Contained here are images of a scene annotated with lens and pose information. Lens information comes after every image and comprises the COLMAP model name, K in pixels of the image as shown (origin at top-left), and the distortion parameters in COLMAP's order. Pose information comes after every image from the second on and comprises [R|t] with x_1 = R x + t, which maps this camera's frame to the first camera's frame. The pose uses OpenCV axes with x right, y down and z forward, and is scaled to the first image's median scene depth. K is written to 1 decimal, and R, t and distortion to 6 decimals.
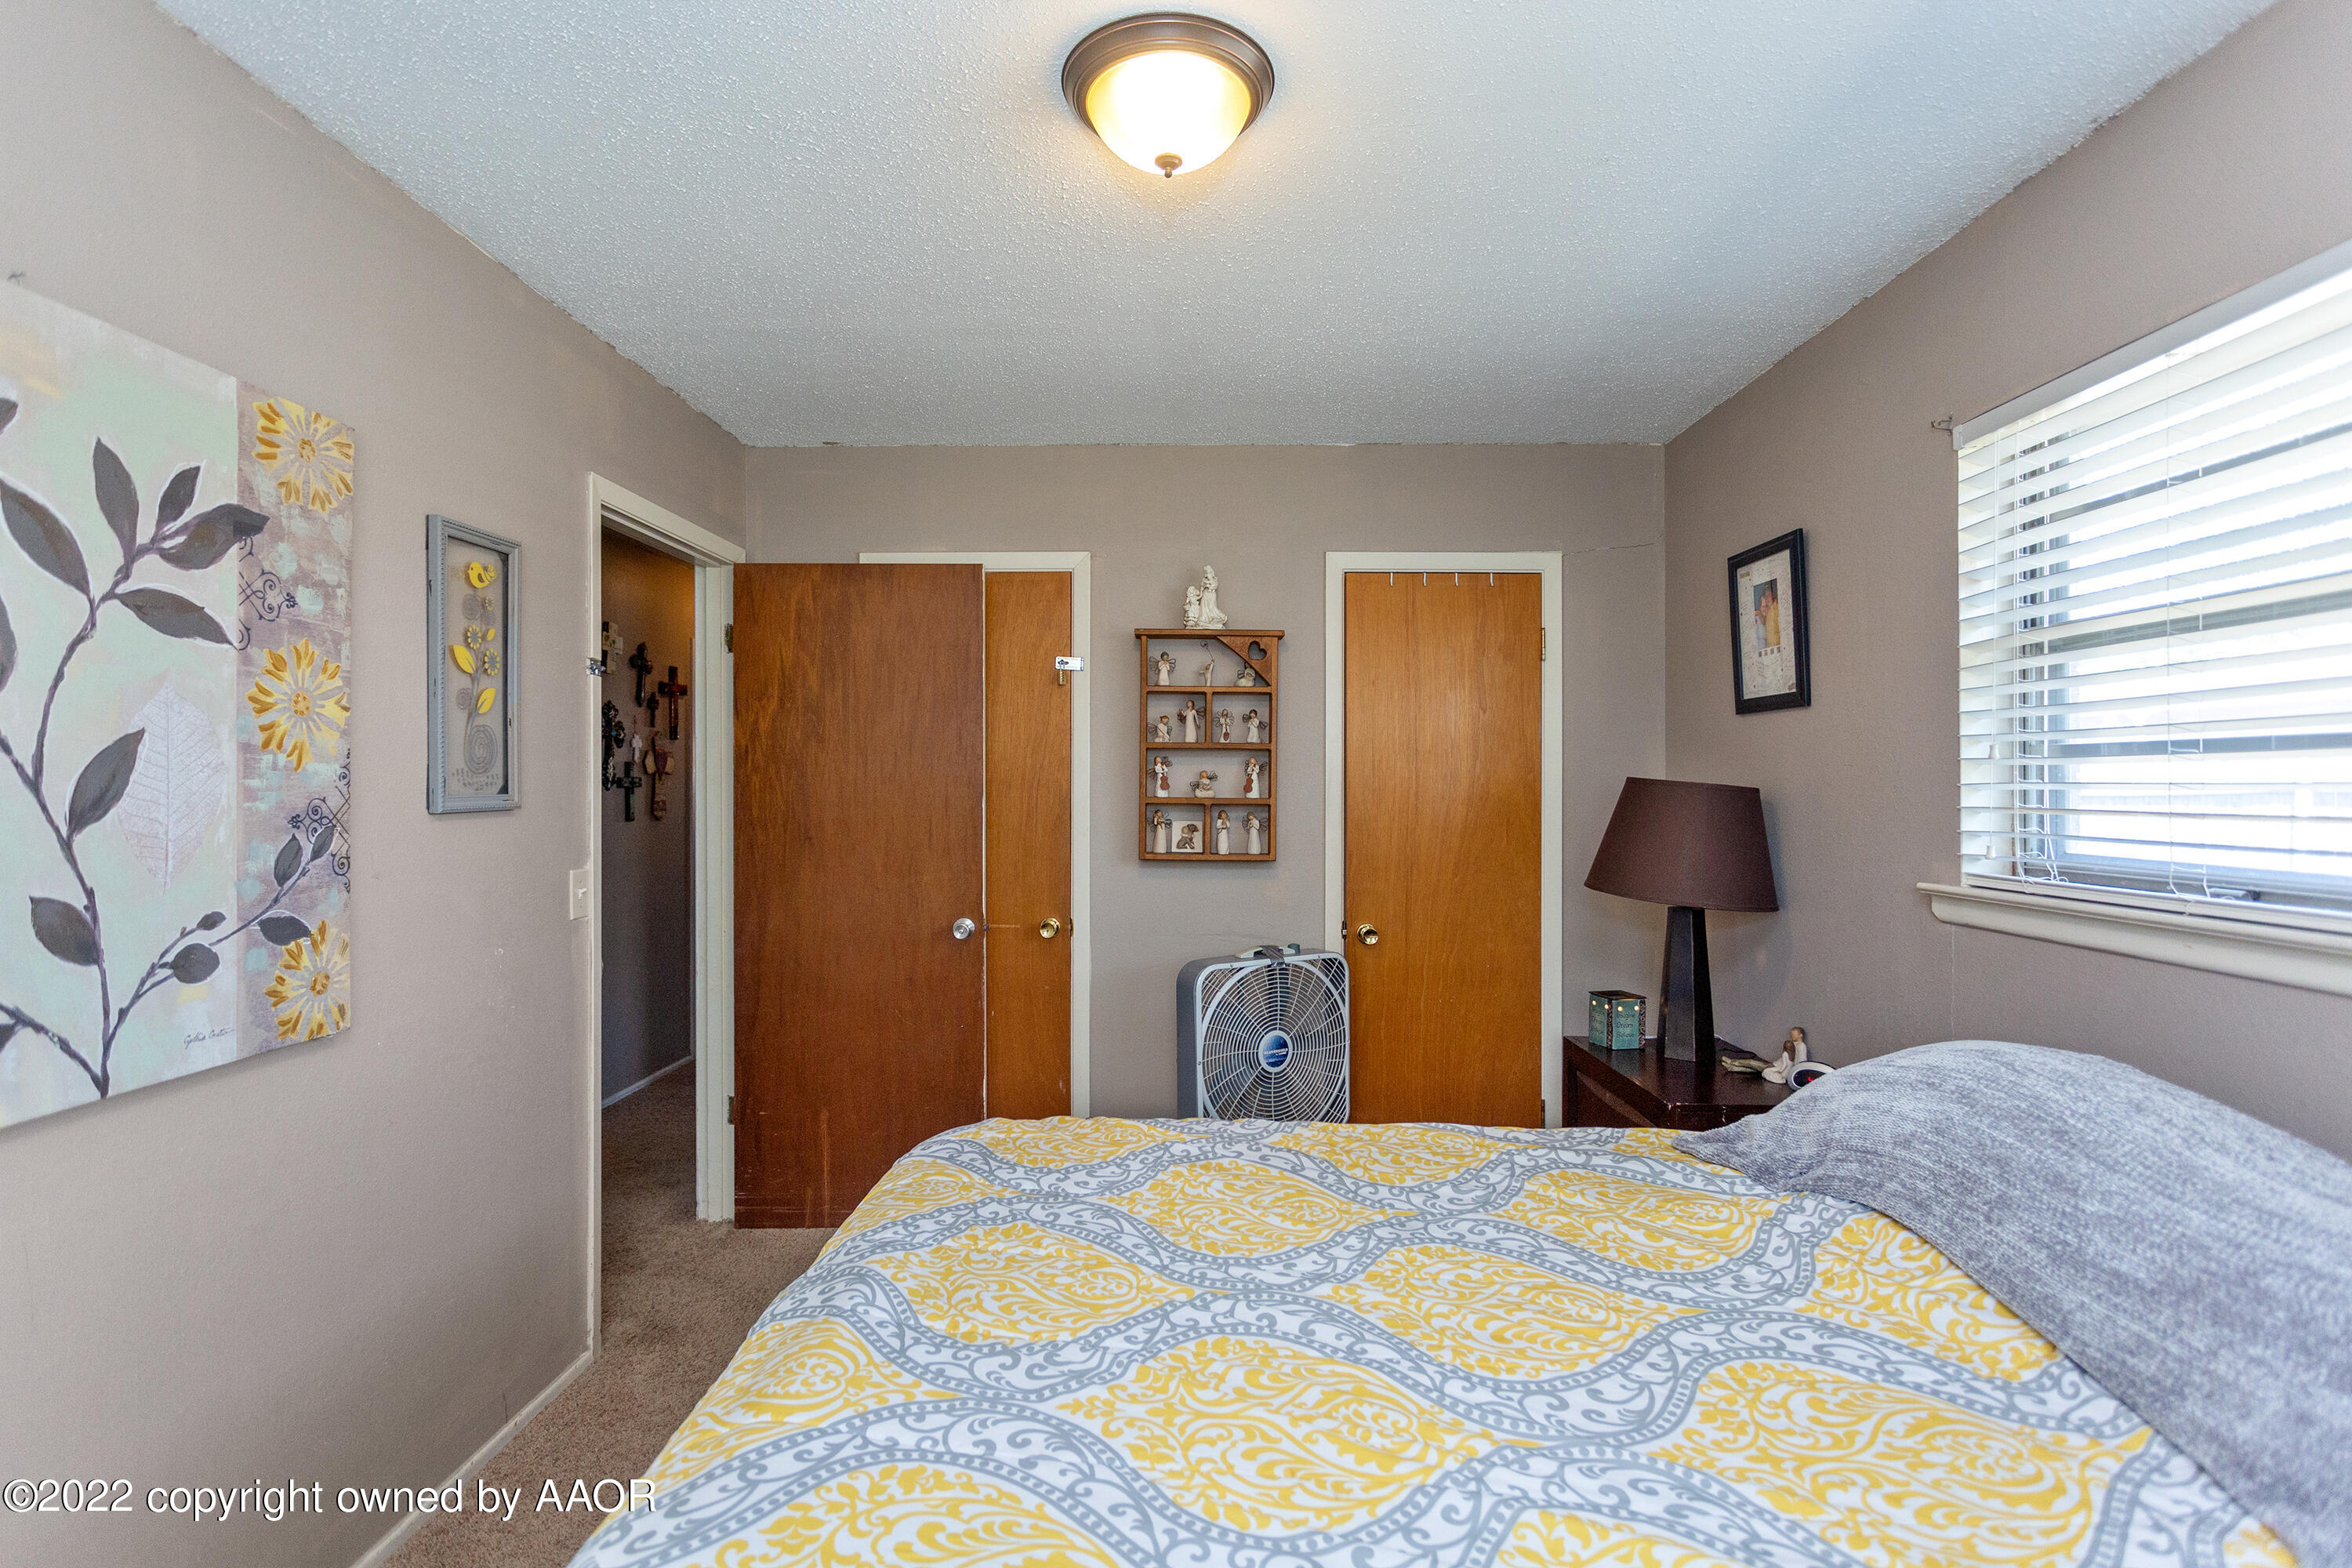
lens RADIAL K [[1106.4, 0, 1176.0], [0, 1106.4, 784.0], [0, 0, 1]] dist [0.001072, 0.000582]
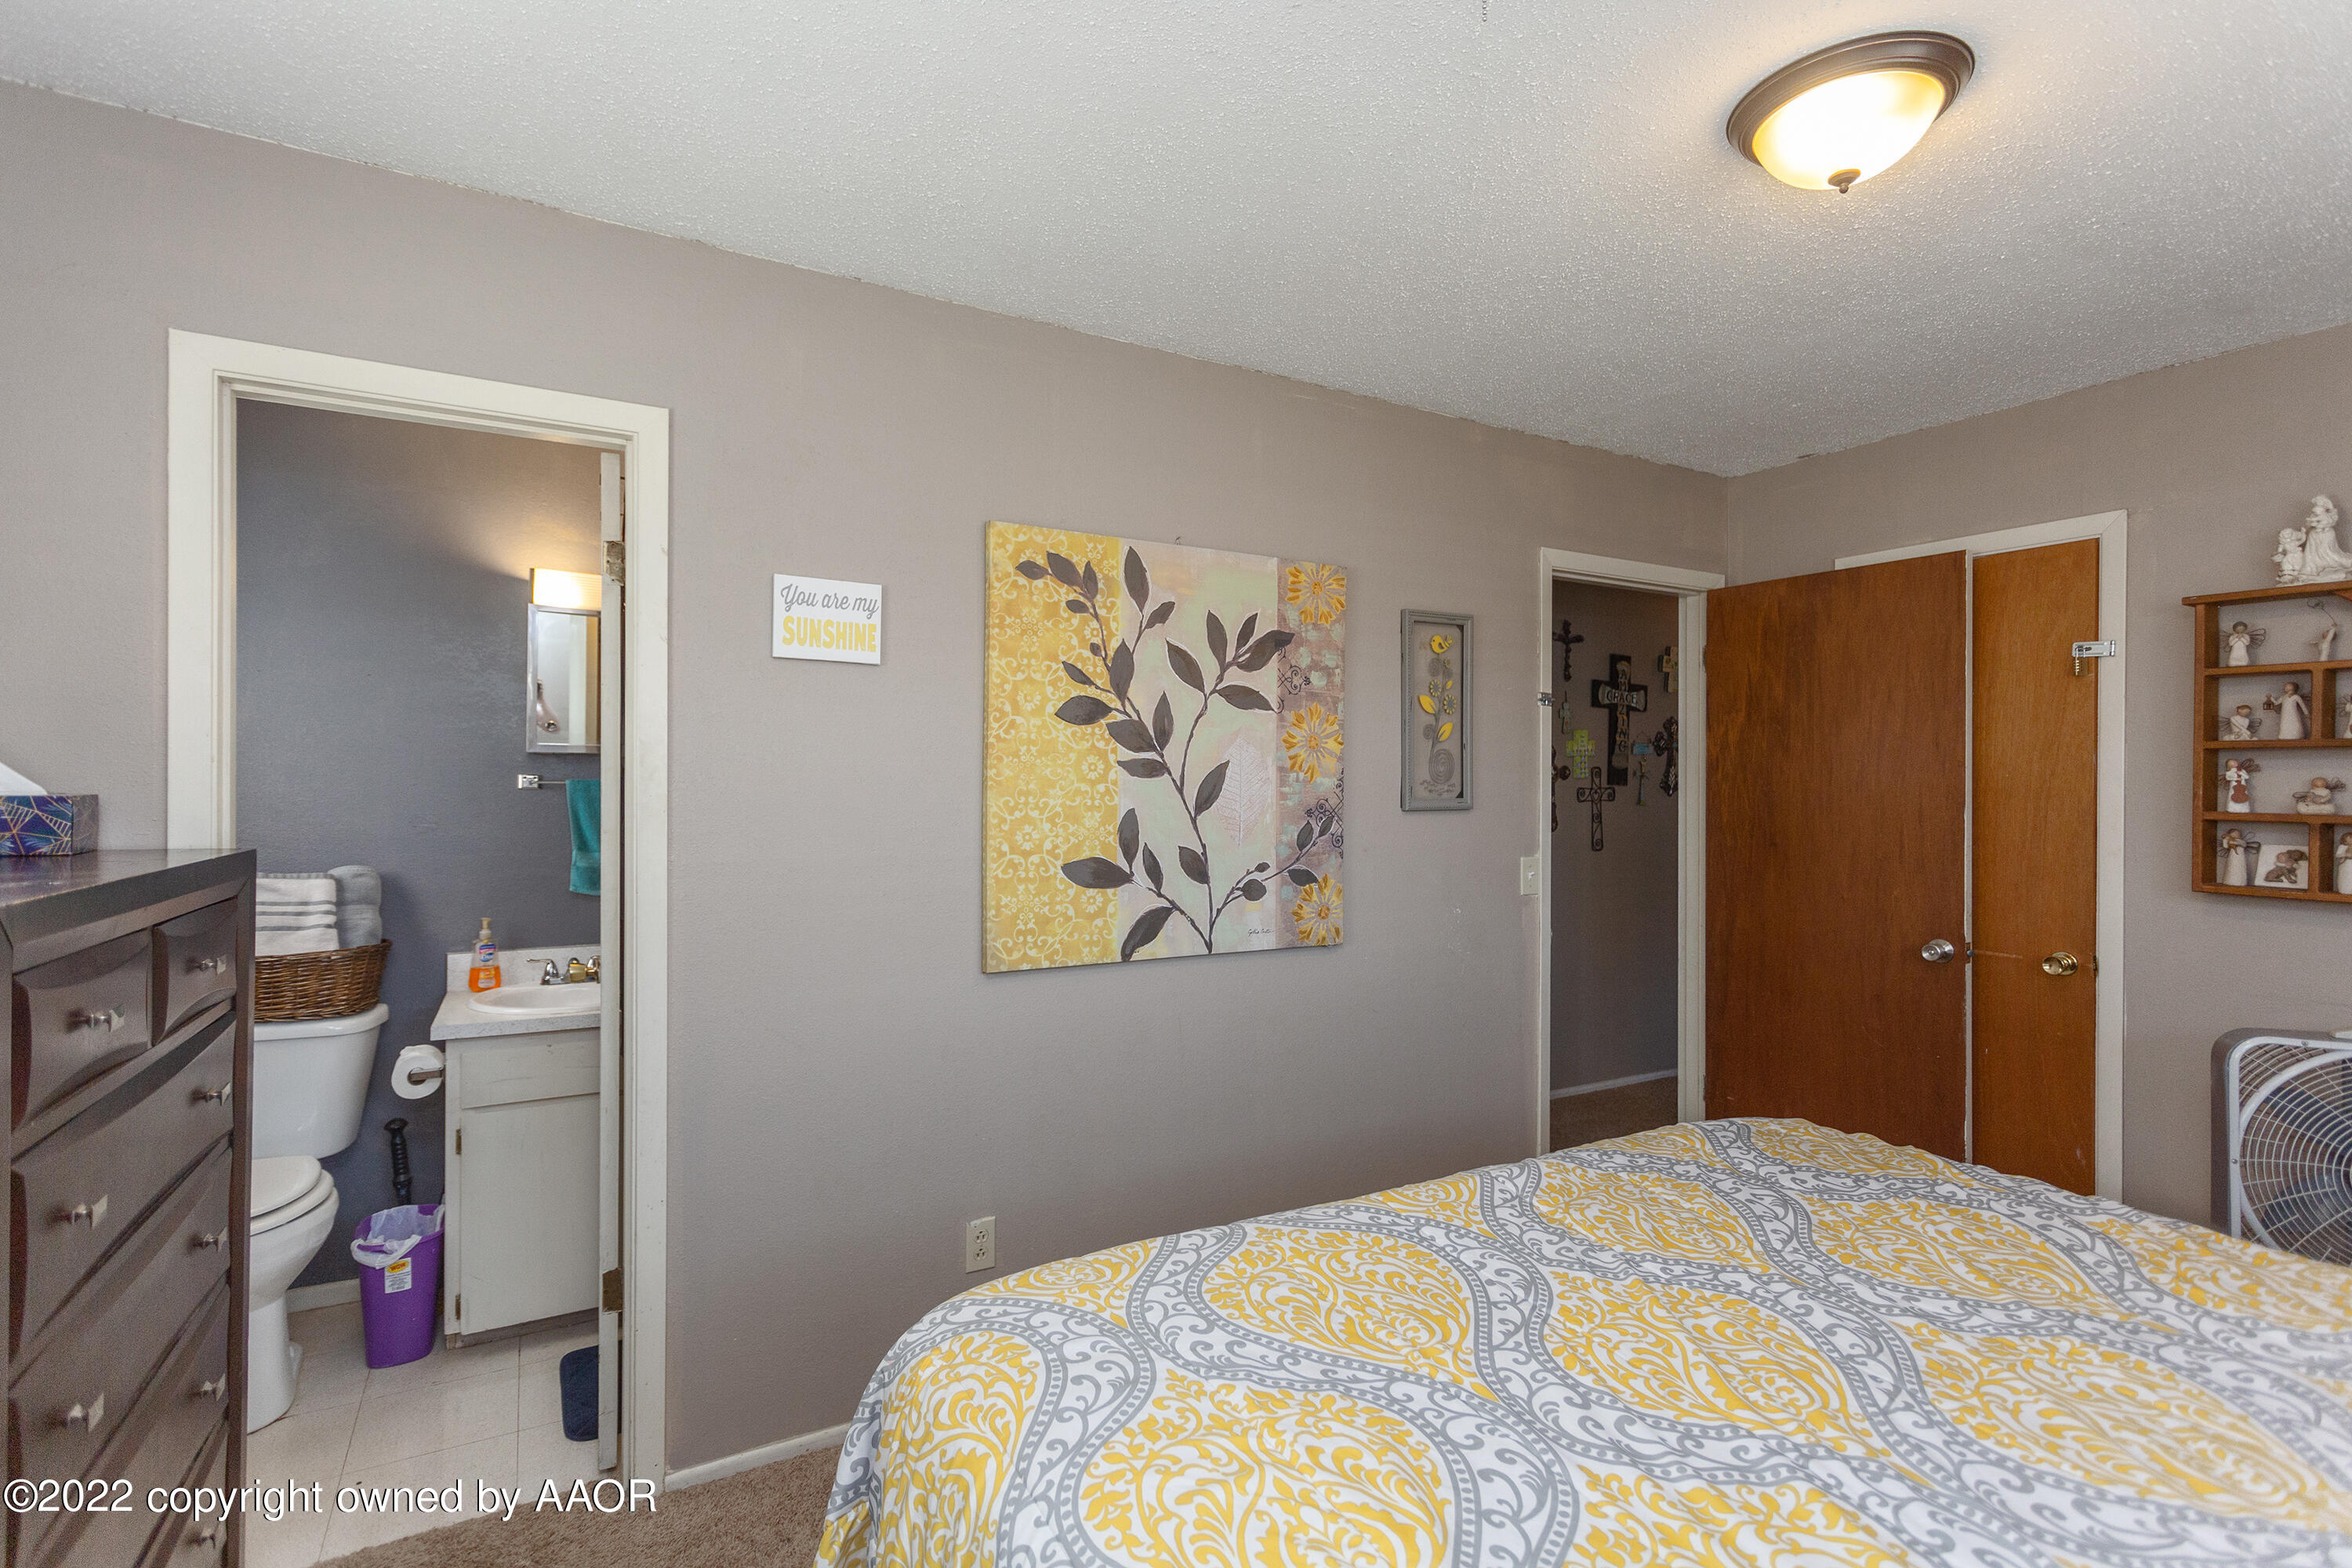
lens RADIAL K [[1106.4, 0, 1176.0], [0, 1106.4, 784.0], [0, 0, 1]] dist [0.001072, 0.000582]
pose [[0.522189, 0.000719, -0.852830, 0.507226], [-0.004903, 0.999986, -0.002159, -0.004839], [0.852816, 0.005309, 0.522185, -0.040637]]
